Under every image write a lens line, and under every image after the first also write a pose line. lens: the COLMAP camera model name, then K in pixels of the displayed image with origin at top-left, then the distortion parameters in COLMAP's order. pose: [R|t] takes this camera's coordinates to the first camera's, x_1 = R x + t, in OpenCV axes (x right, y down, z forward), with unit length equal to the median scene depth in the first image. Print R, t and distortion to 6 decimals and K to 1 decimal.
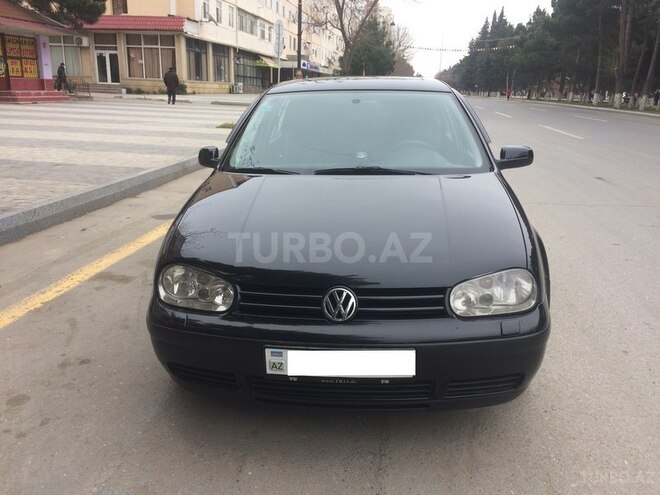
lens RADIAL K [[565.5, 0, 330.0], [0, 565.5, 247.5], [0, 0, 1]] dist [0.093657, -0.125706]
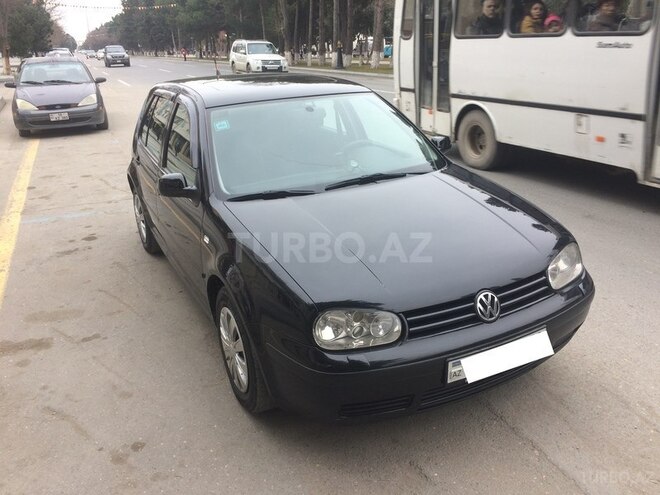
lens RADIAL K [[563.4, 0, 330.0], [0, 563.4, 247.5], [0, 0, 1]] dist [0.090014, -0.123434]
pose [[0.845532, -0.215450, 0.488525, -0.045202], [0.181571, 0.976467, 0.116382, -0.011965], [-0.502103, -0.009703, 0.864753, 0.009090]]
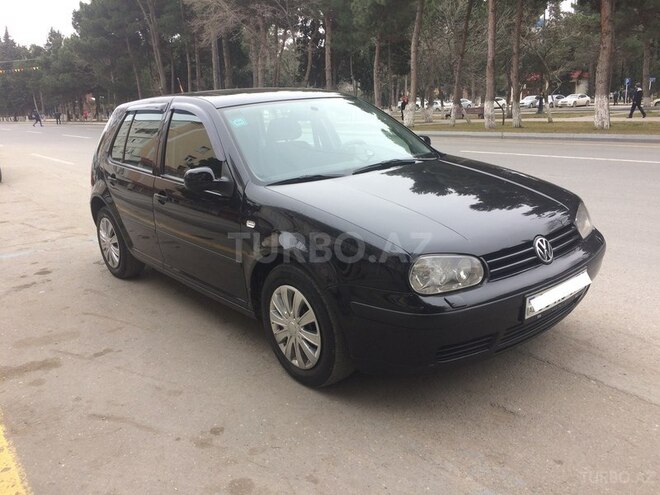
lens RADIAL K [[563.4, 0, 330.0], [0, 563.4, 247.5], [0, 0, 1]] dist [0.090014, -0.123434]
pose [[0.707433, -0.221044, 0.671326, -0.067707], [0.243289, 0.967949, 0.062338, -0.005897], [-0.663588, 0.119226, 0.738536, 0.020834]]
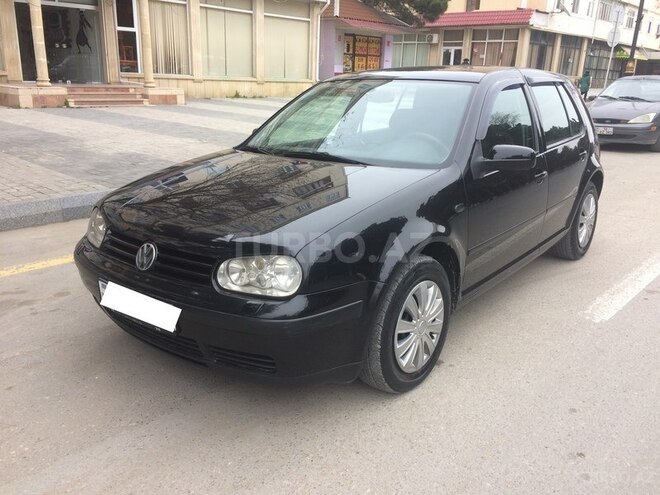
lens RADIAL K [[563.4, 0, 330.0], [0, 563.4, 247.5], [0, 0, 1]] dist [0.090014, -0.123434]
pose [[0.824467, 0.169154, -0.540038, 0.054409], [-0.164039, 0.984747, 0.058013, -0.002722], [0.541614, 0.040758, 0.839639, 0.012633]]
